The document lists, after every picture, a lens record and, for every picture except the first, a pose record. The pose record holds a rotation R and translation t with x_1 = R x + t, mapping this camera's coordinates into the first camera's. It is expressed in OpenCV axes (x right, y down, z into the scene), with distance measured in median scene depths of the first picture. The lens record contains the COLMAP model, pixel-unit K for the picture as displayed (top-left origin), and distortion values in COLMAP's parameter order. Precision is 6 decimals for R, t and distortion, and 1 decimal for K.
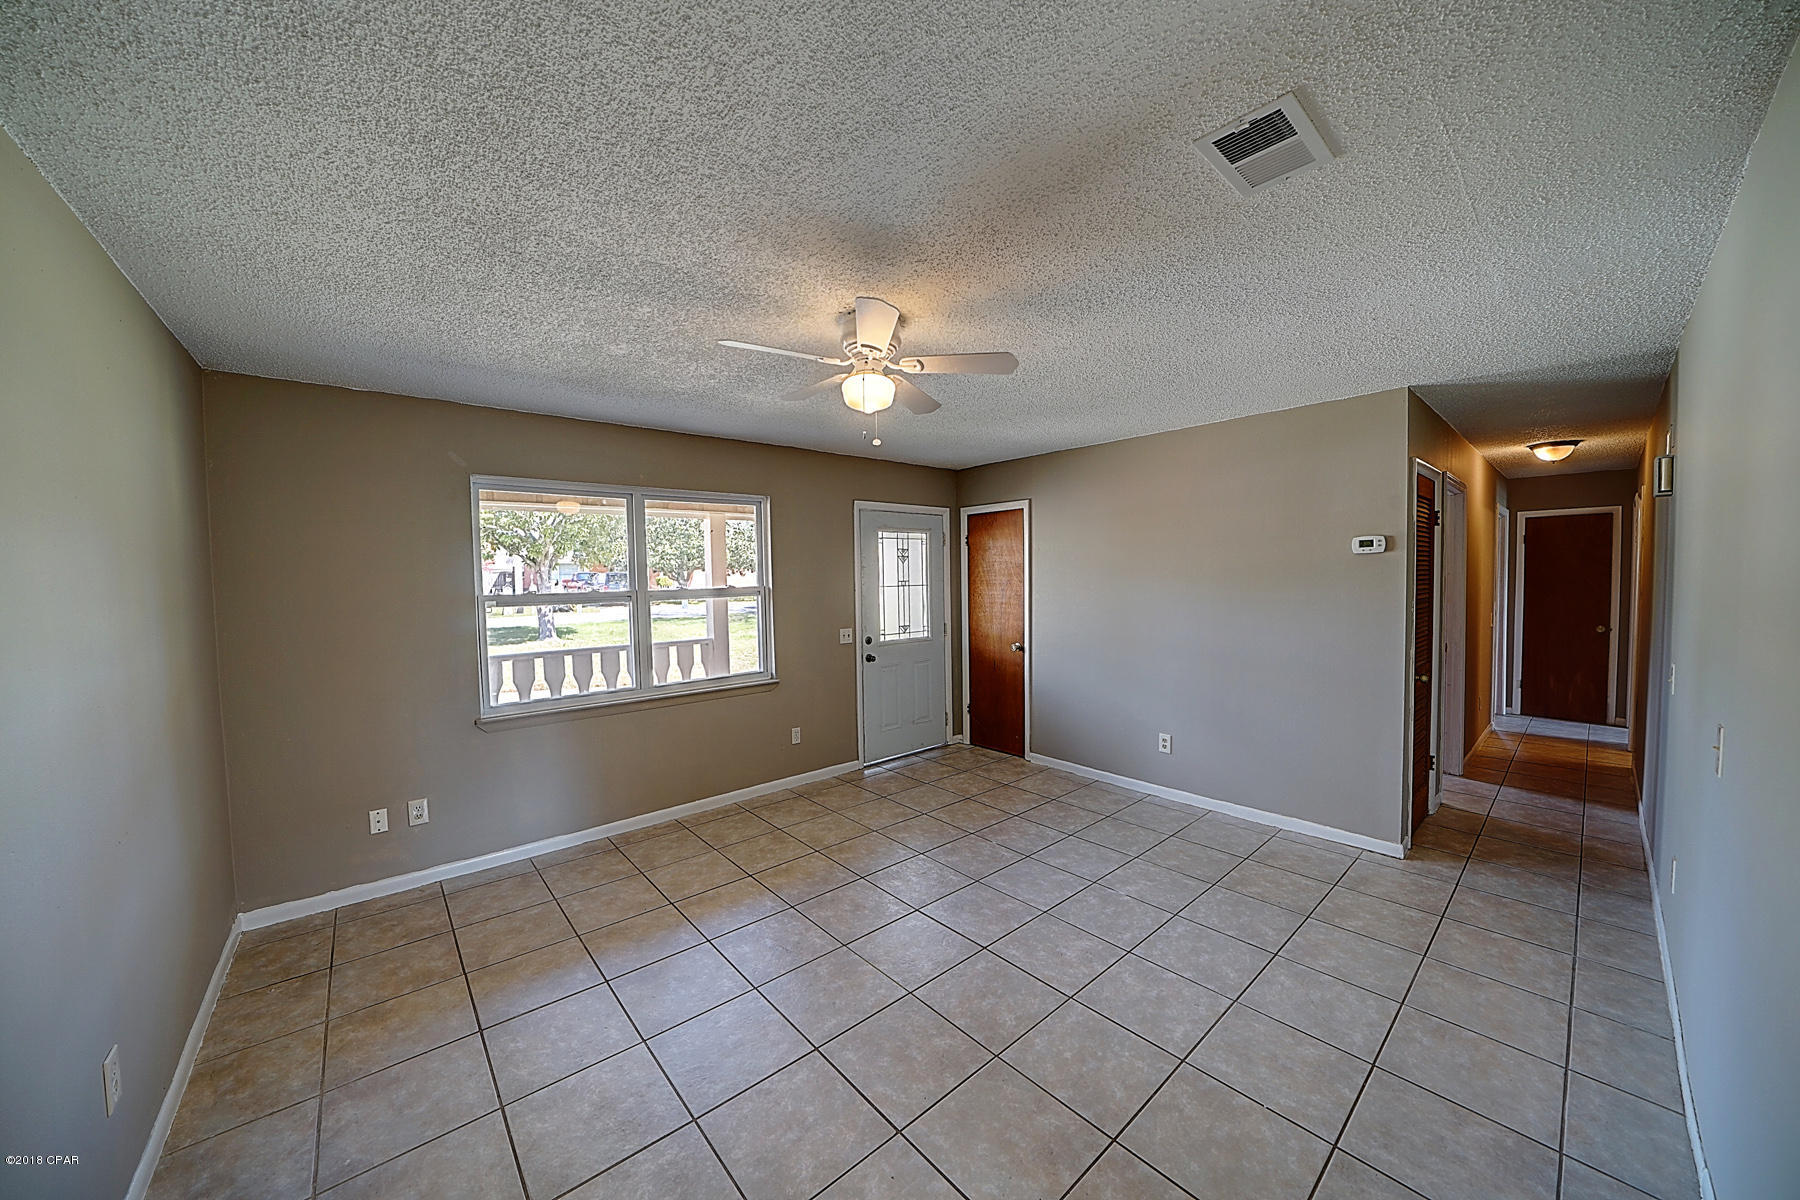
lens RADIAL K [[625.5, 0, 896.0], [0, 625.5, 604.3], [0, 0, 1]] dist [-0.020307, 0.000830]
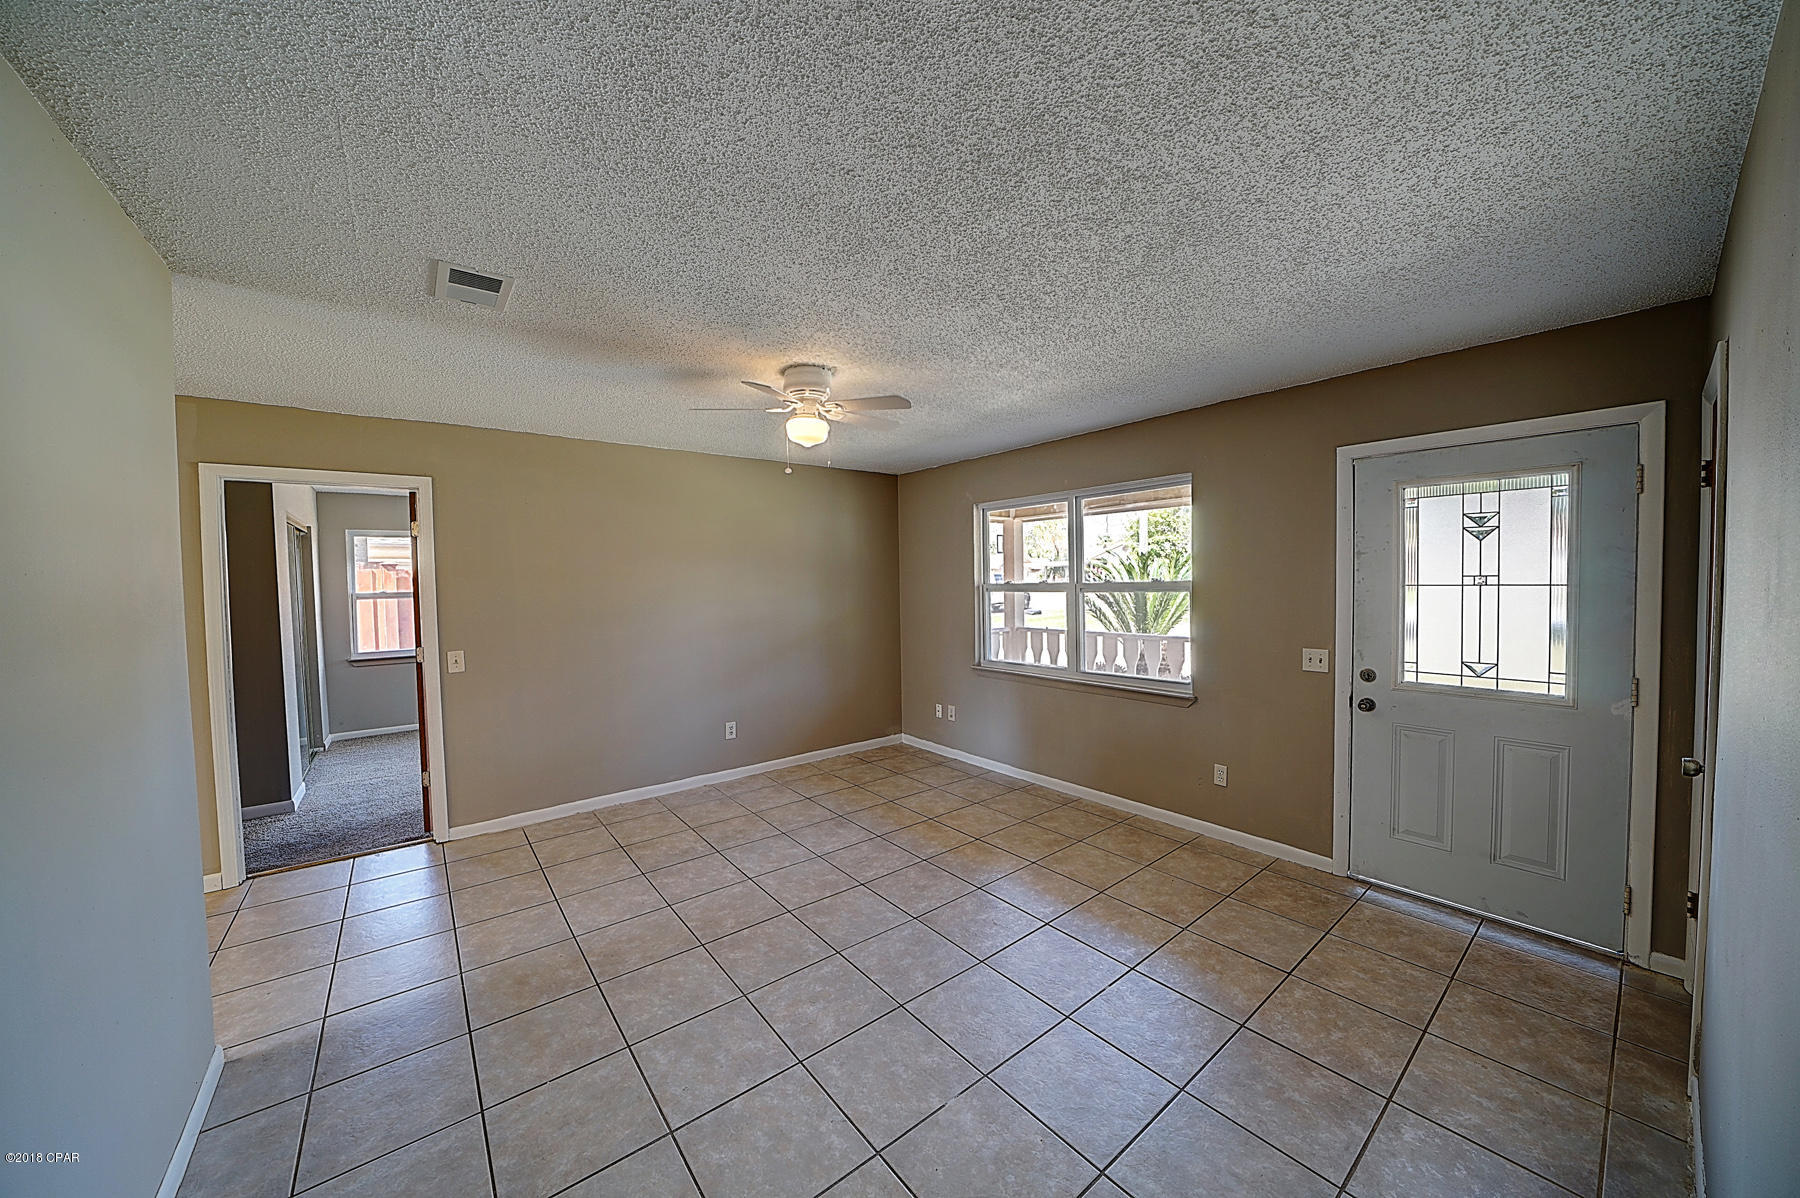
lens RADIAL K [[625.5, 0, 896.2], [0, 625.5, 602.6], [0, 0, 1]] dist [-0.020307, 0.000830]
pose [[-0.042413, 0.055681, -0.997547, 0.724760], [-0.028177, 0.997982, 0.056903, -0.041966], [0.998703, 0.030522, -0.040759, 0.736652]]
